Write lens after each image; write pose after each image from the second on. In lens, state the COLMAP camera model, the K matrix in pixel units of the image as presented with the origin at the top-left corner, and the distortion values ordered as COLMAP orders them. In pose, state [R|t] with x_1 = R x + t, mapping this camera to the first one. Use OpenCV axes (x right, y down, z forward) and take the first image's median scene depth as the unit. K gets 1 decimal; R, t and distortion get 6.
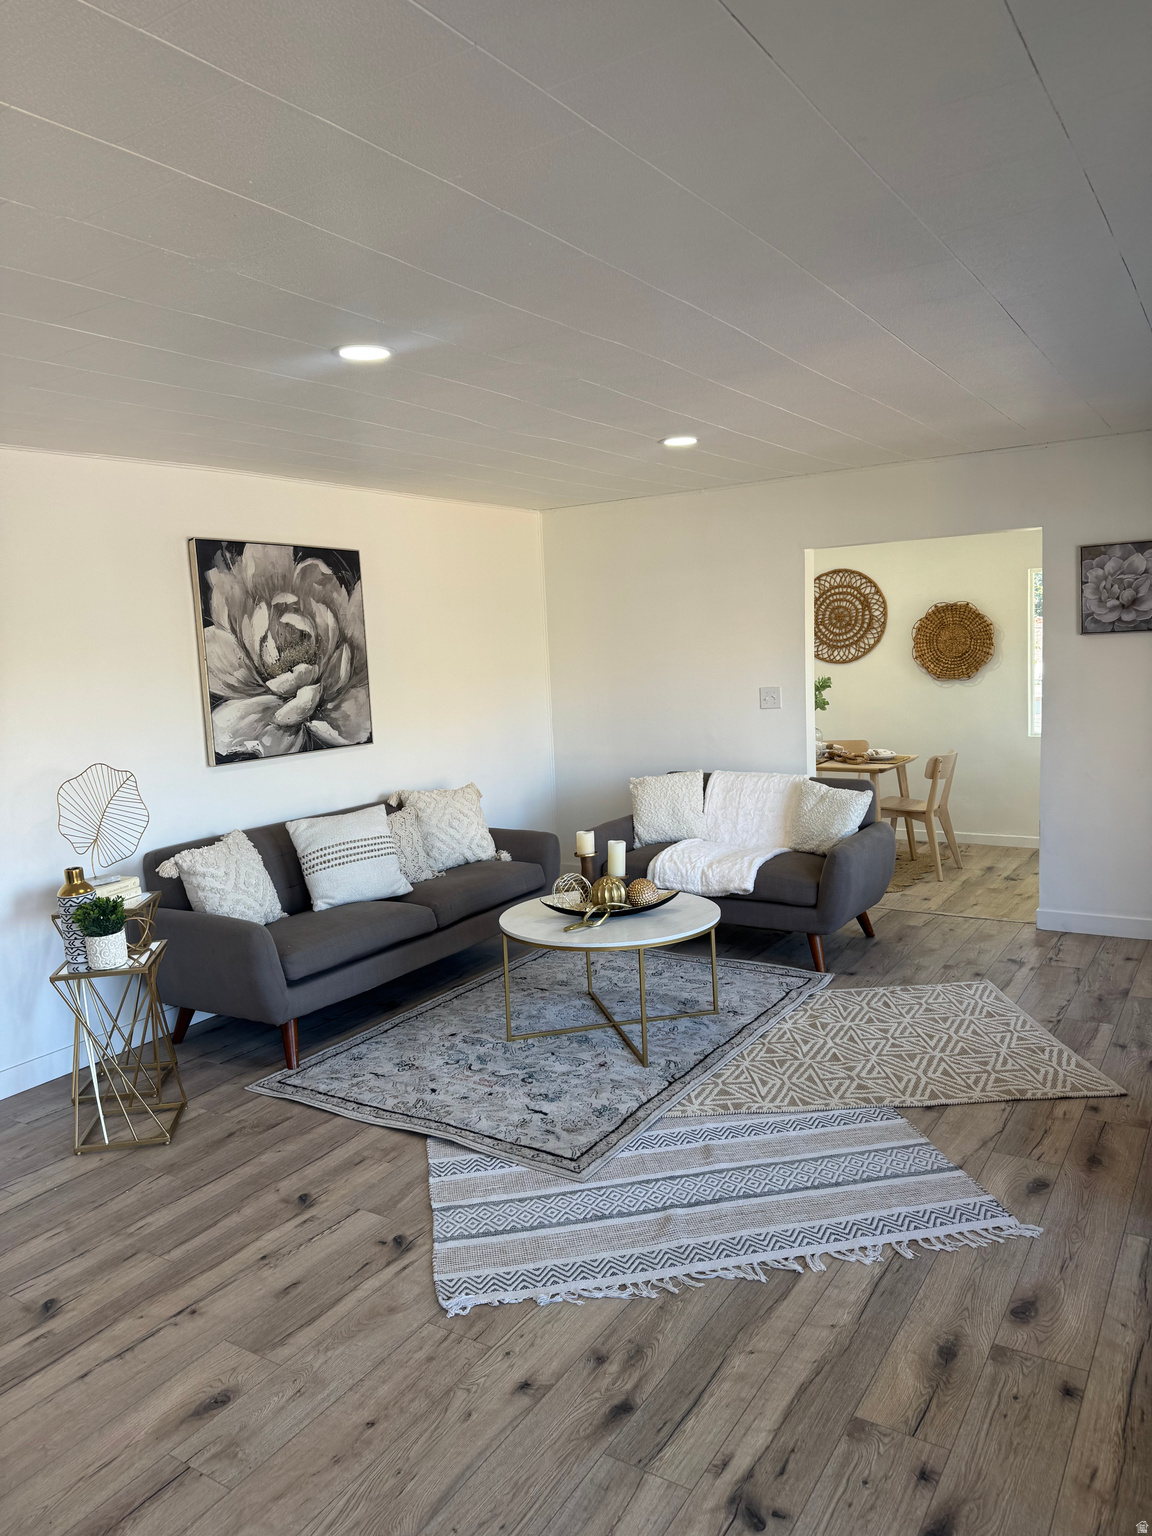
lens RADIAL K [[1067.5, 0, 571.1], [0, 1067.5, 757.5], [0, 0, 1]] dist [0.054248, -0.055771]
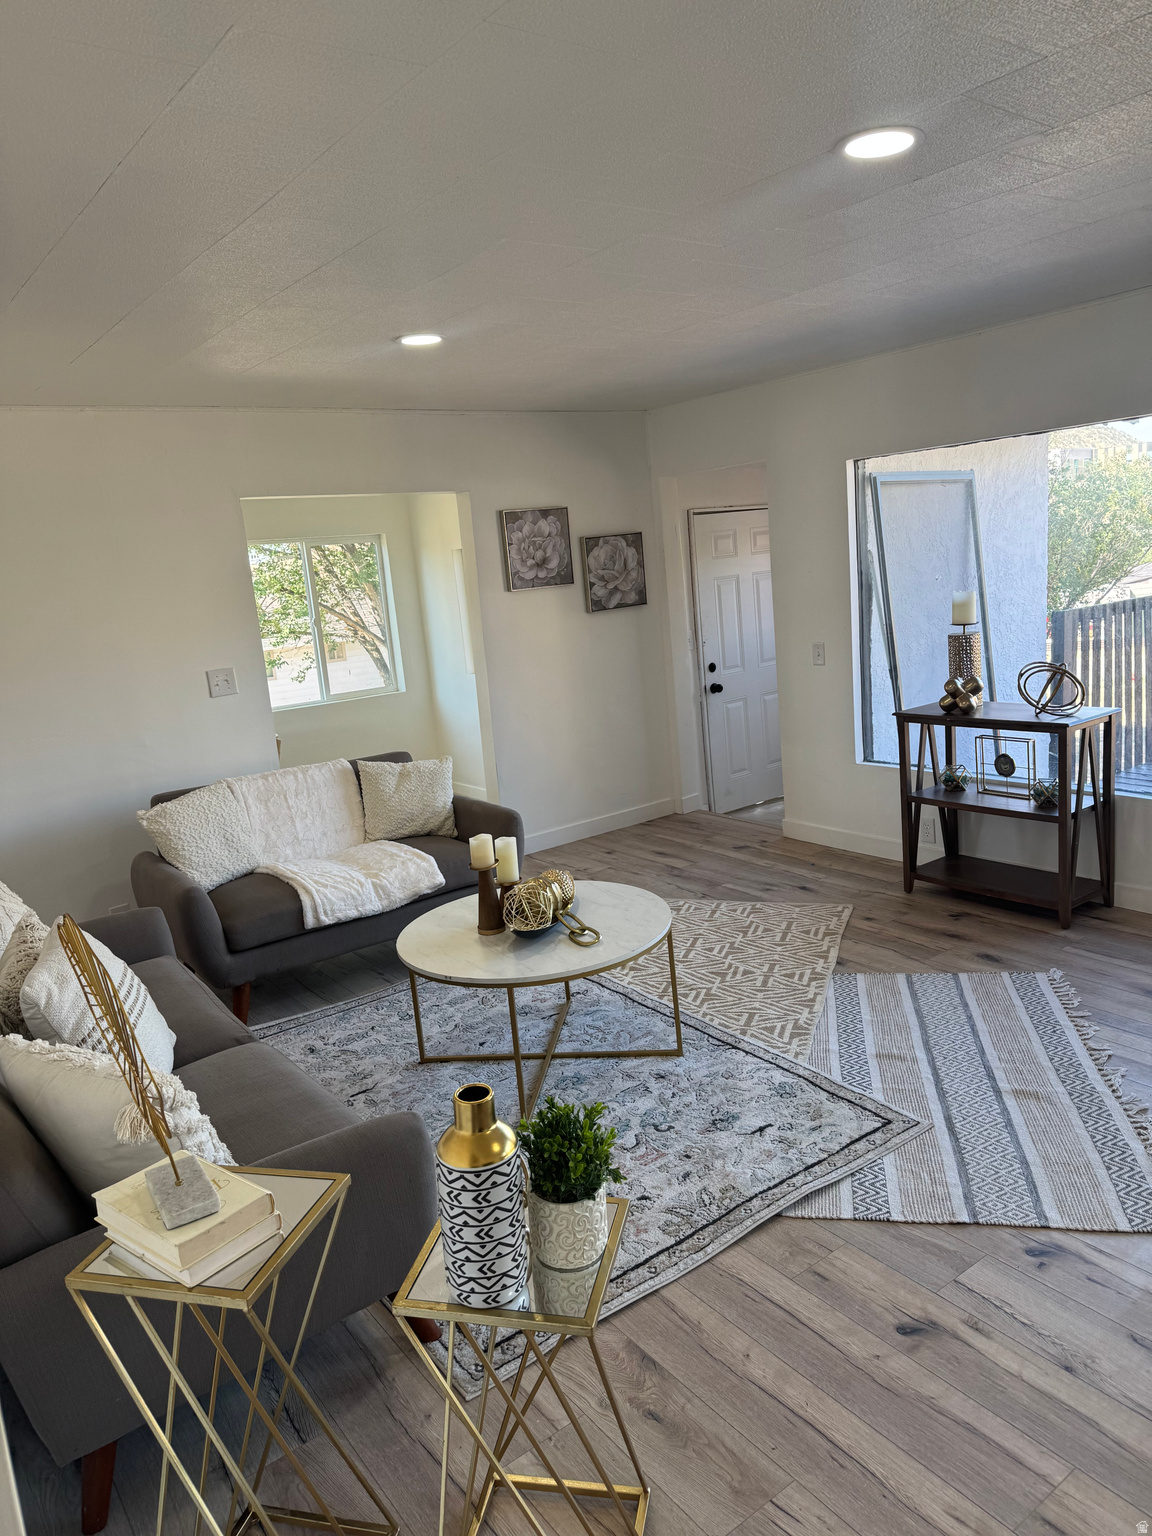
lens RADIAL K [[1067.5, 0, 587.4], [0, 1067.5, 760.6], [0, 0, 1]] dist [0.054248, -0.055771]
pose [[0.352967, -0.158760, 0.922068, -0.594168], [0.164874, 0.980631, 0.105730, -0.047921], [-0.920994, 0.114706, 0.372306, 0.567544]]
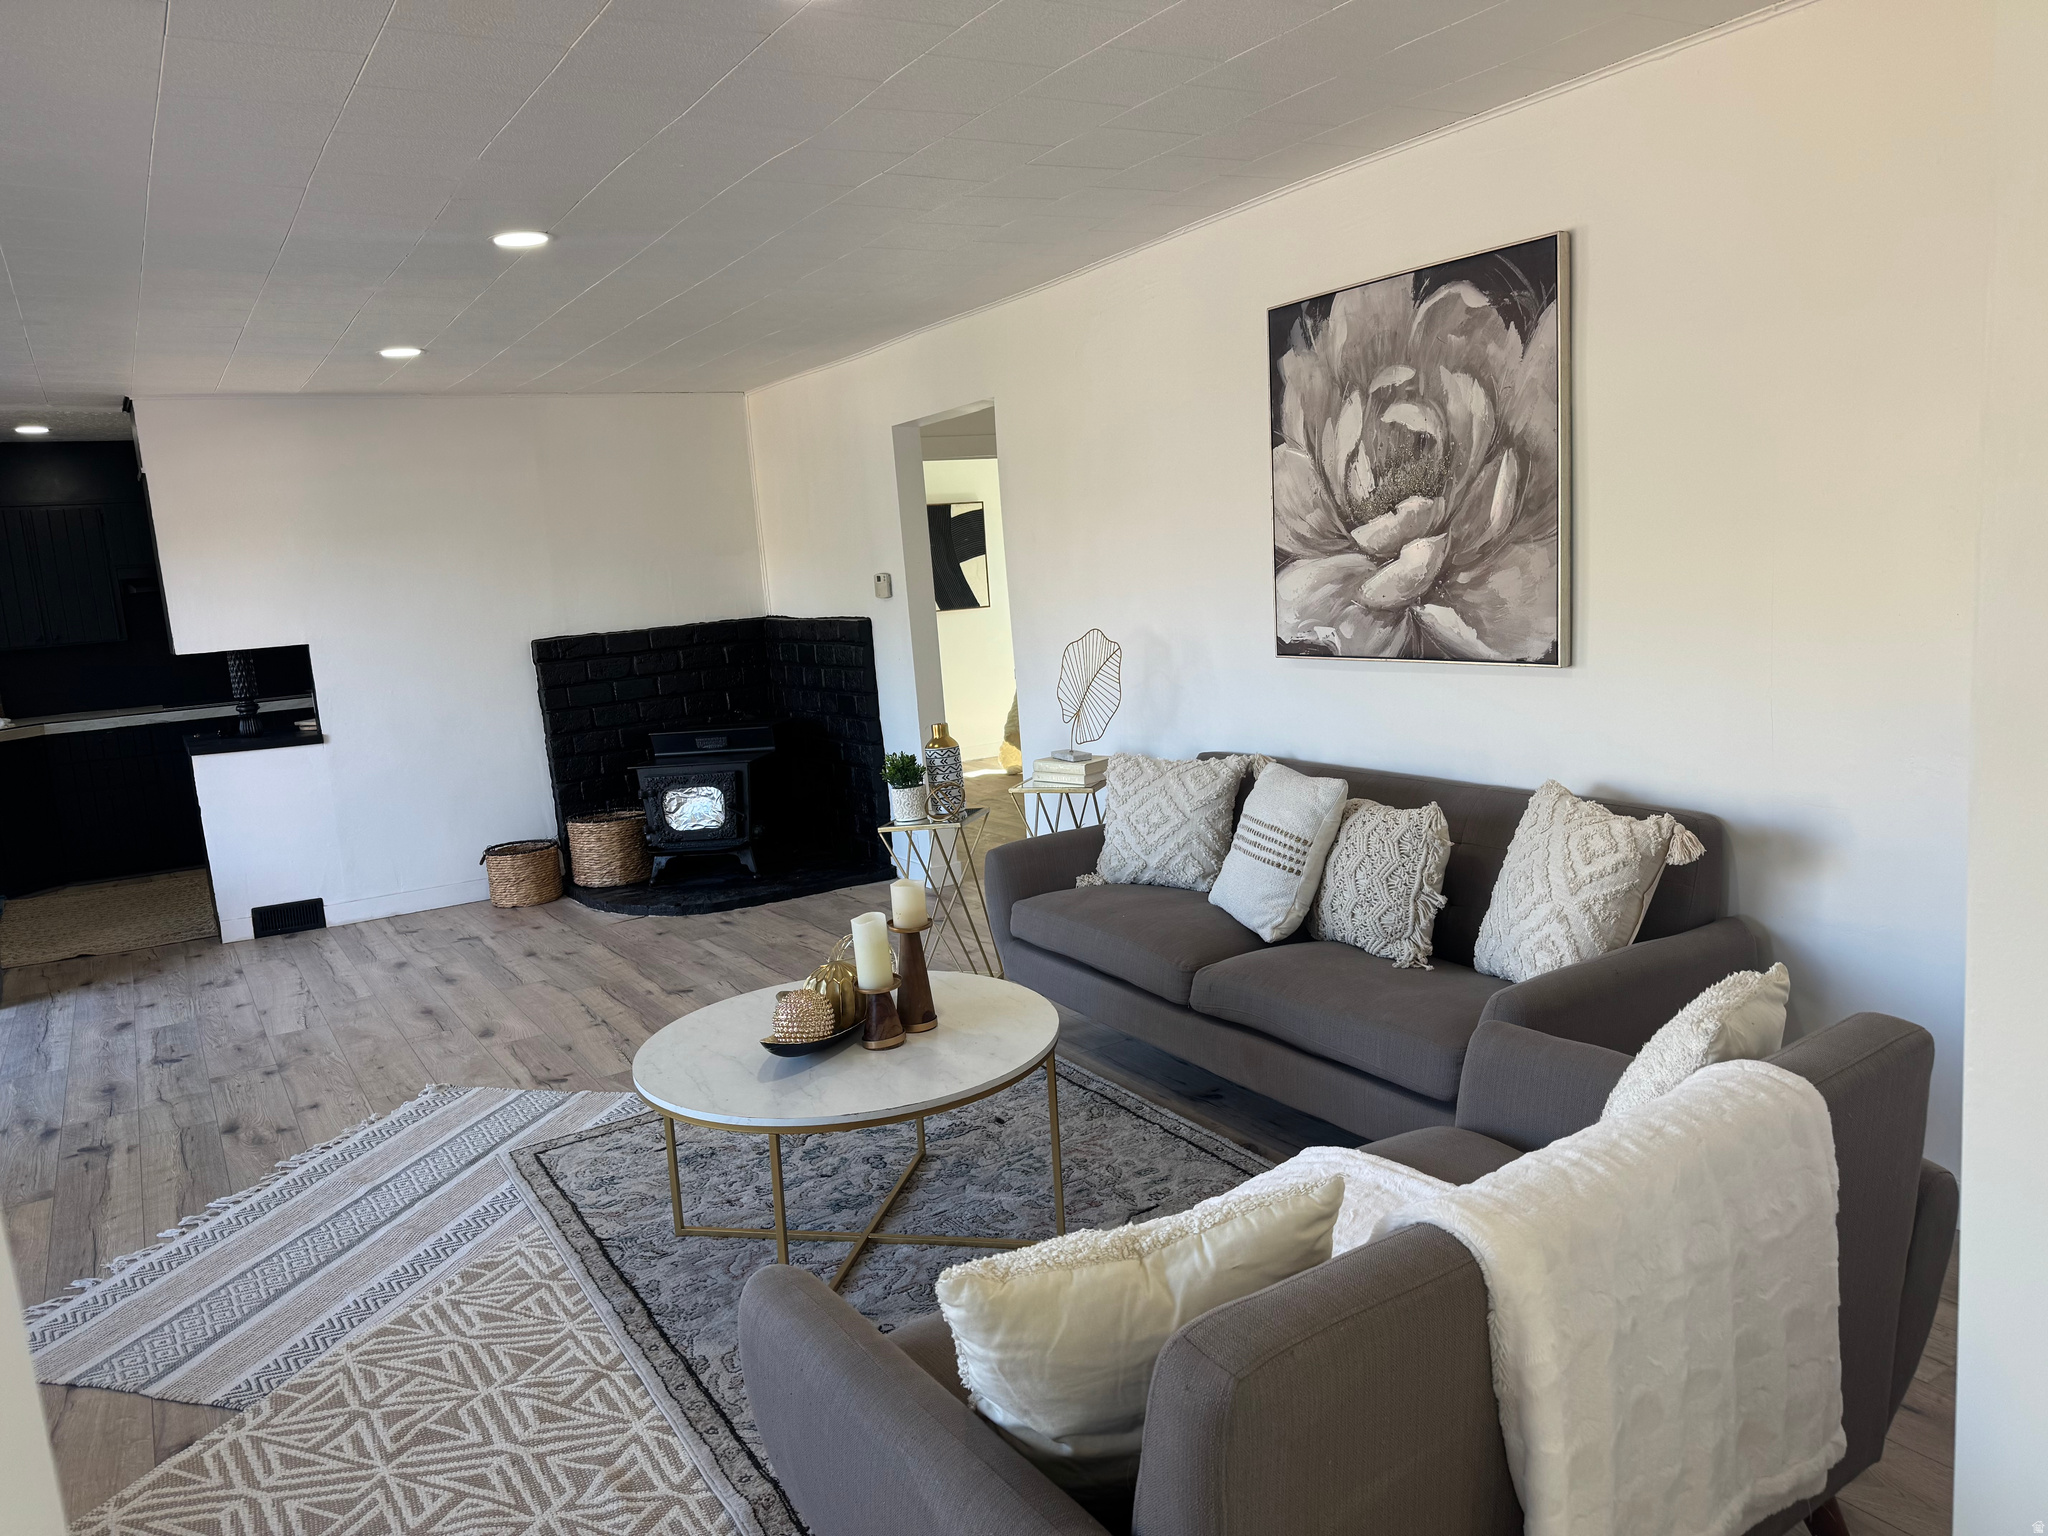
lens RADIAL K [[1423.3, 0, 1041.0], [0, 1423.3, 782.1], [0, 0, 1]] dist [0.054248, -0.055771]
pose [[-0.409114, 0.224030, -0.884554, 0.523868], [-0.001391, 0.969238, 0.246121, -0.131999], [0.912482, 0.101922, -0.396217, 1.188938]]
